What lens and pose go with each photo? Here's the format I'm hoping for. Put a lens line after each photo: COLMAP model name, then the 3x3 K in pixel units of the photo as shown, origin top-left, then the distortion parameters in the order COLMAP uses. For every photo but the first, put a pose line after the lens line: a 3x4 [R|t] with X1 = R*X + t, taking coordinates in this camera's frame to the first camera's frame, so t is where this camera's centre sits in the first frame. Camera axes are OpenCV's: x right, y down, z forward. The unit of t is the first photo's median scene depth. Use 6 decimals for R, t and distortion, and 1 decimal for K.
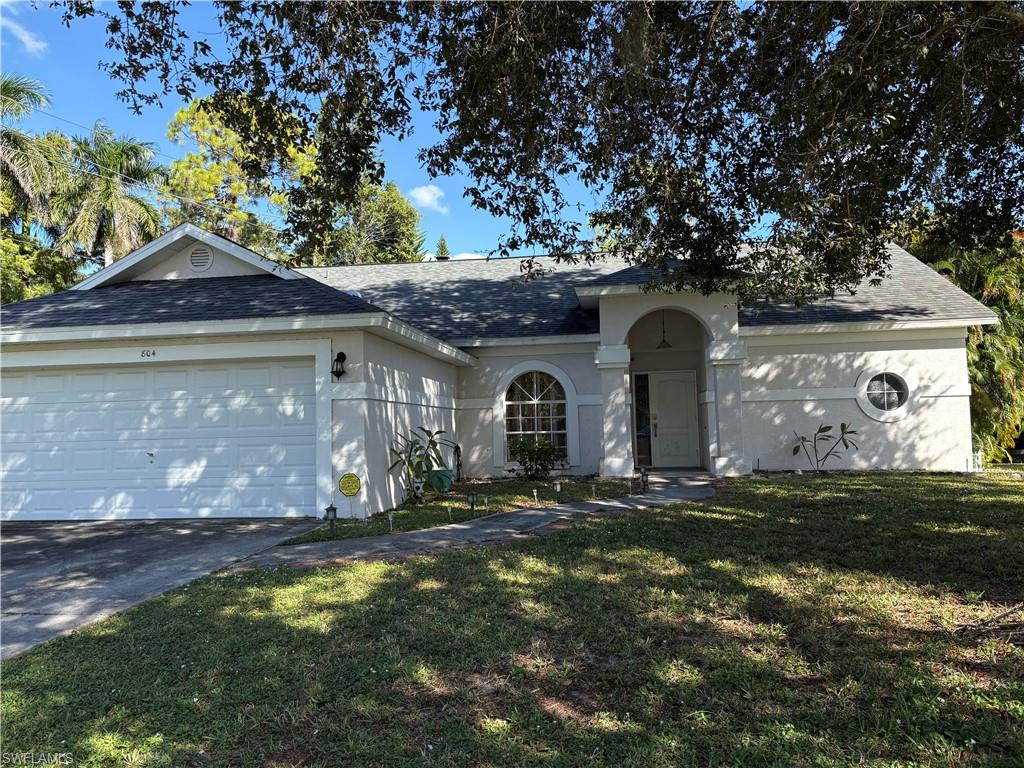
lens RADIAL K [[780.0, 0, 512.5], [0, 780.0, 374.3], [0, 0, 1]] dist [0.057082, -0.054672]
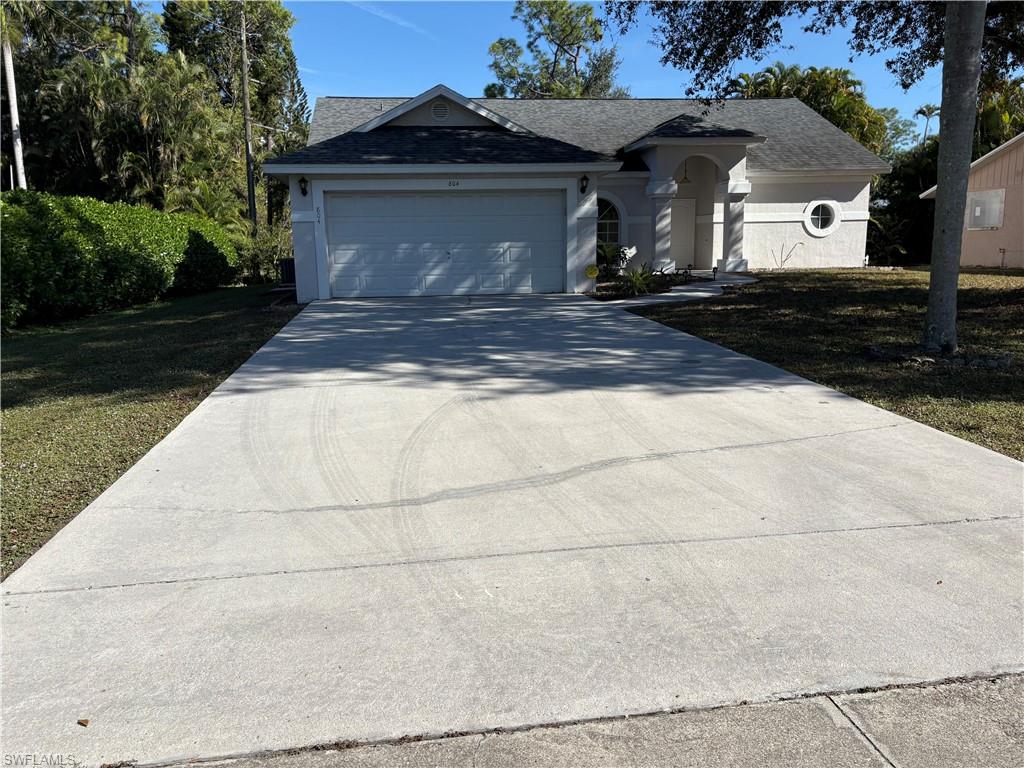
lens RADIAL K [[780.0, 0, 509.4], [0, 780.0, 389.4], [0, 0, 1]] dist [0.057082, -0.054672]
pose [[0.963602, -0.041059, 0.264170, -0.510376], [-0.024550, 0.970371, 0.240370, -0.005087], [-0.266212, -0.238107, 0.934043, -0.340391]]
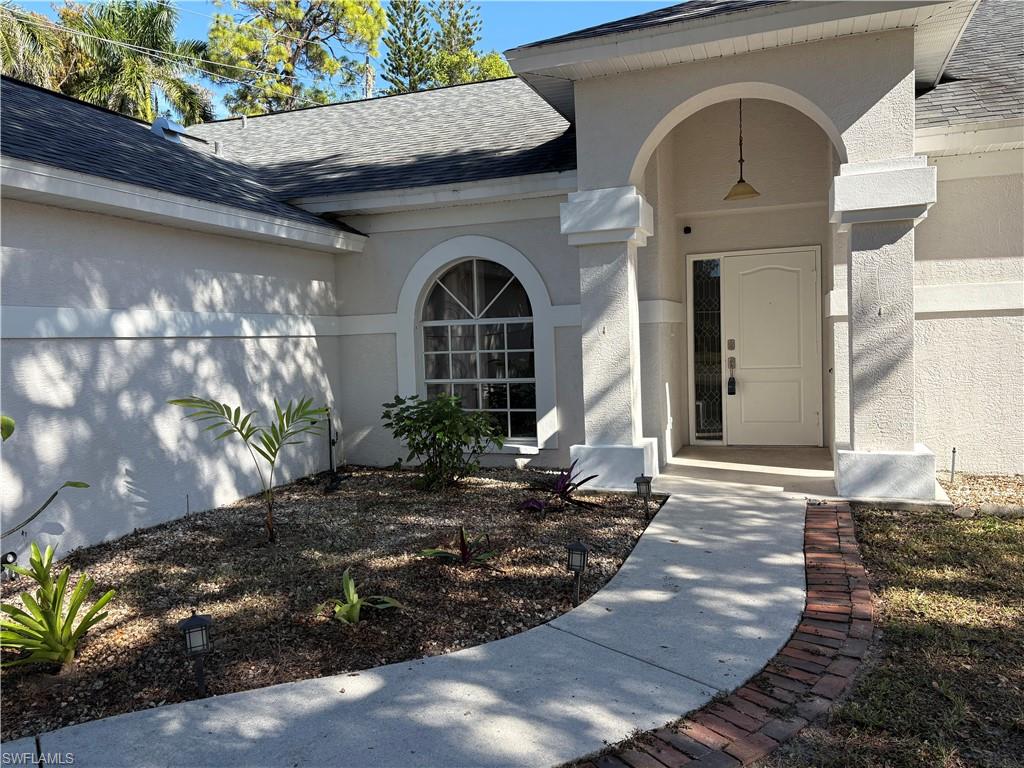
lens RADIAL K [[780.0, 0, 517.9], [0, 780.0, 390.3], [0, 0, 1]] dist [0.057082, -0.054672]
pose [[0.979555, 0.005546, -0.201101, 0.160527], [0.022521, 0.990314, 0.137007, 0.012143], [0.199913, -0.138735, 0.969942, 0.516814]]
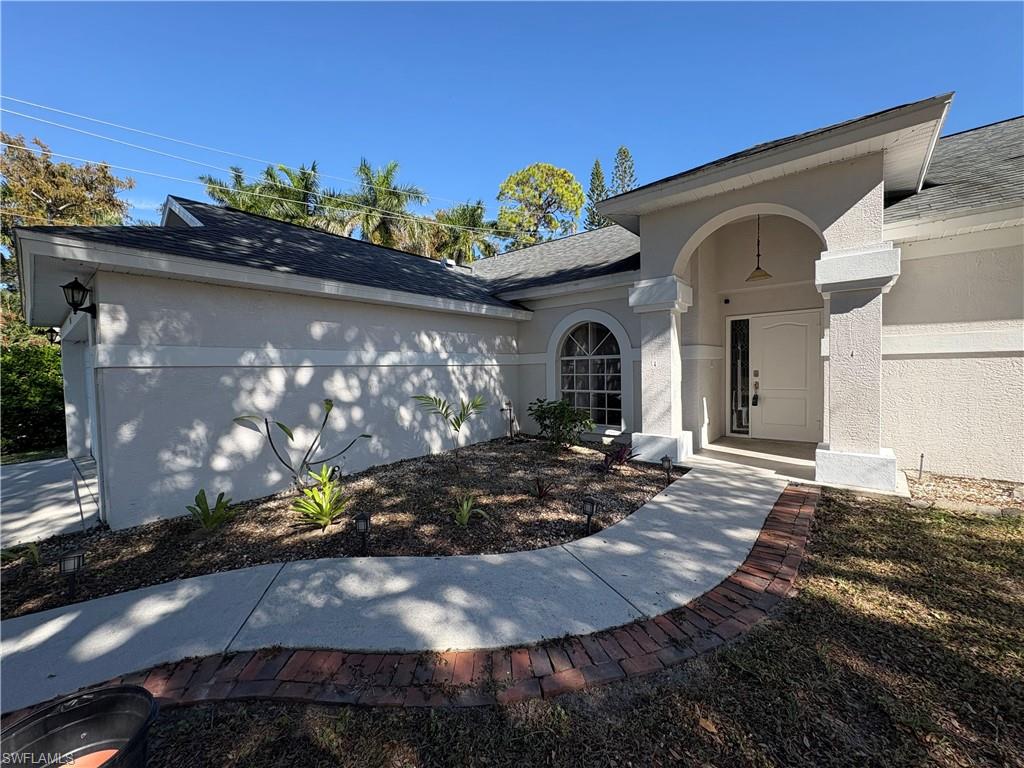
lens RADIAL K [[409.1, 0, 508.7], [0, 409.1, 386.4], [0, 0, 1]] dist [-0.000741, -0.000360]
pose [[0.845434, 0.030868, -0.533186, 0.205588], [0.036526, 0.992649, 0.115385, 0.011804], [0.532829, -0.117026, 0.838092, 0.563818]]
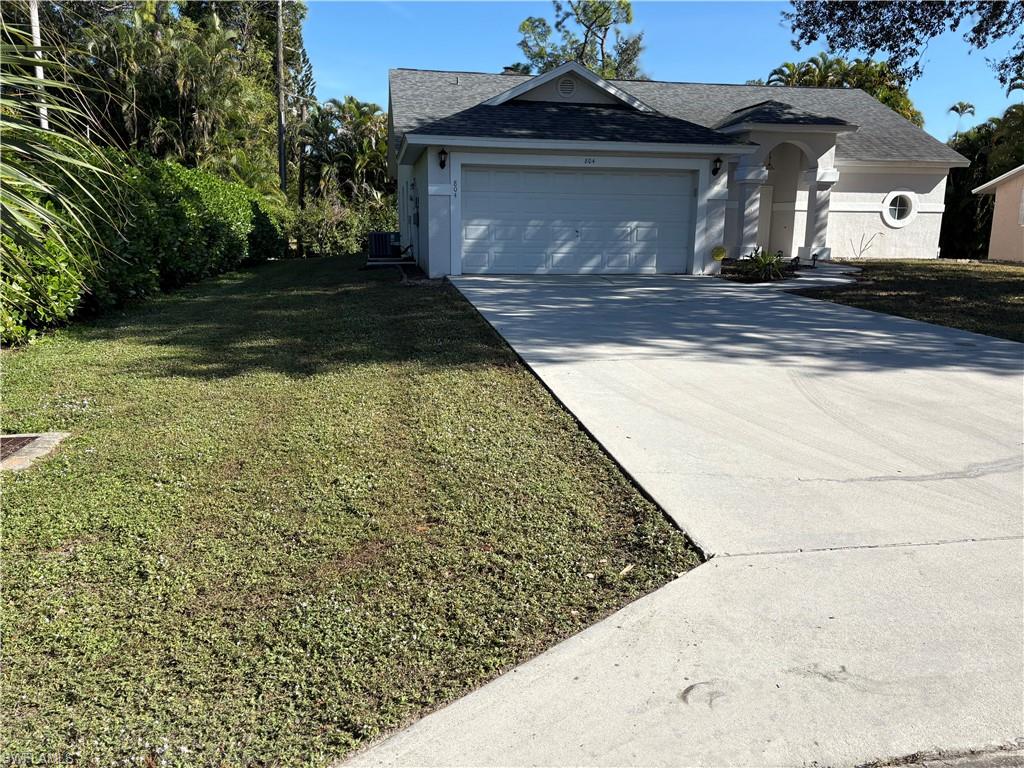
lens RADIAL K [[780.0, 0, 512.9], [0, 780.0, 388.2], [0, 0, 1]] dist [0.057082, -0.054672]
pose [[0.951726, -0.022741, 0.306106, -0.704344], [-0.059780, 0.964424, 0.257513, 0.009548], [-0.301072, -0.263380, 0.916508, -0.281479]]
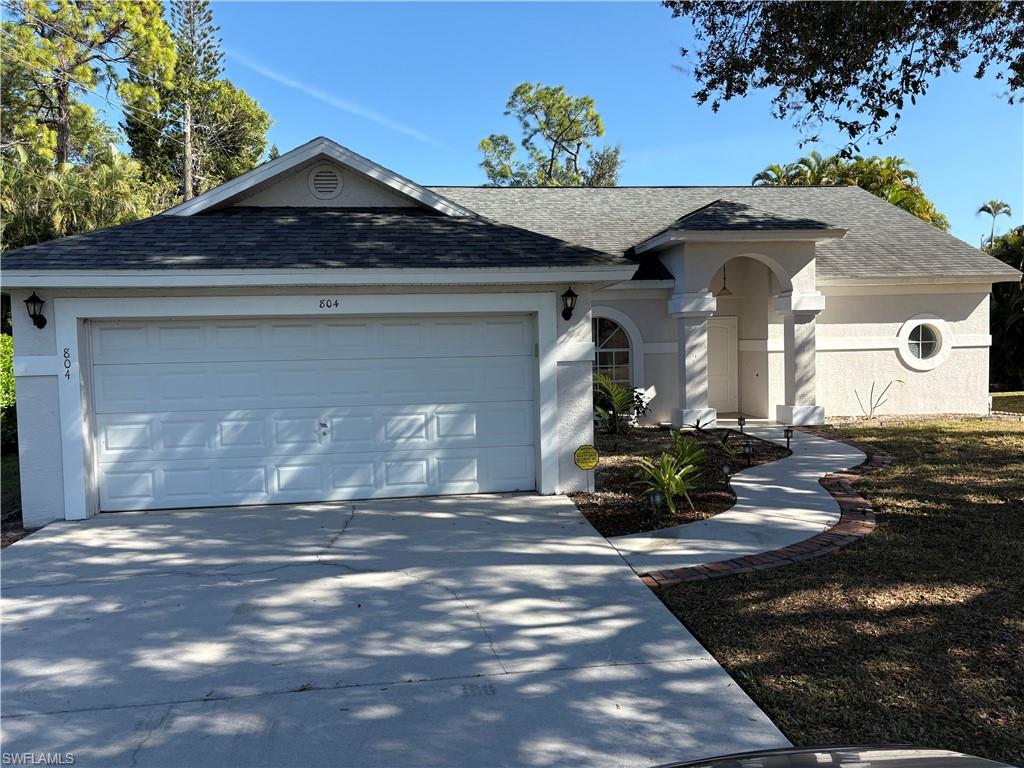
lens RADIAL K [[780.0, 0, 513.5], [0, 780.0, 388.1], [0, 0, 1]] dist [0.057082, -0.054672]
pose [[0.965564, -0.009066, 0.260008, -0.324068], [-0.020929, 0.993447, 0.112361, -0.023326], [-0.259322, -0.113934, 0.959047, 0.106386]]
